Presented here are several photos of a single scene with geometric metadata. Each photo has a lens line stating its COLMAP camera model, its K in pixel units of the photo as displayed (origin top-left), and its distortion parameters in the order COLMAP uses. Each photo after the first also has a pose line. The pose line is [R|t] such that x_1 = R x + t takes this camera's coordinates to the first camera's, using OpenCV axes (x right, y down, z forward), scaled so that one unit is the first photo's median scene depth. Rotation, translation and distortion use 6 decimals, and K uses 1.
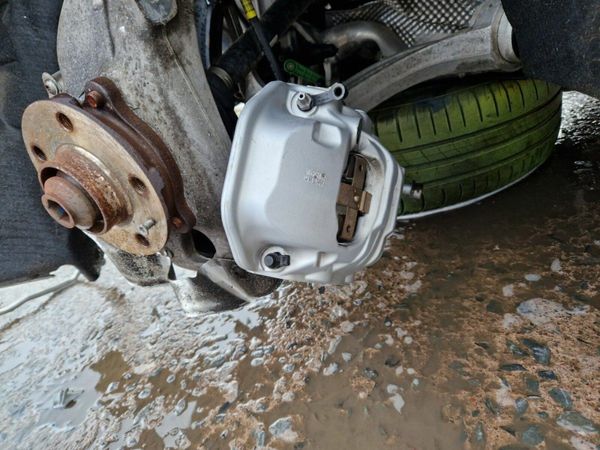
lens RADIAL K [[401.6, 0, 299.3], [0, 401.6, 224.0], [0, 0, 1]] dist [0.058374, -0.043690]
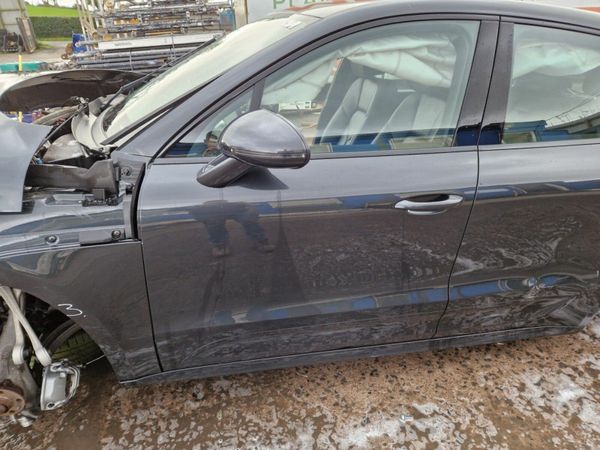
lens RADIAL K [[401.6, 0, 298.3], [0, 401.6, 222.2], [0, 0, 1]] dist [0.058374, -0.043690]
pose [[0.729394, -0.049554, 0.682297, -0.933086], [0.130112, 0.989216, -0.067249, -1.116992], [-0.671607, 0.137826, 0.727976, -3.941705]]
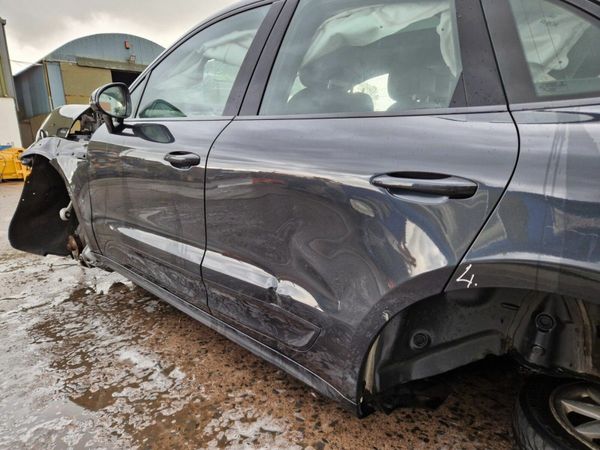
lens RADIAL K [[401.6, 0, 296.4], [0, 401.6, 228.7], [0, 0, 1]] dist [0.058374, -0.043690]
pose [[0.941193, 0.290938, -0.171788, 4.511929], [-0.320539, 0.929633, -0.181759, -0.320647], [0.106820, 0.226135, 0.968221, -5.877577]]
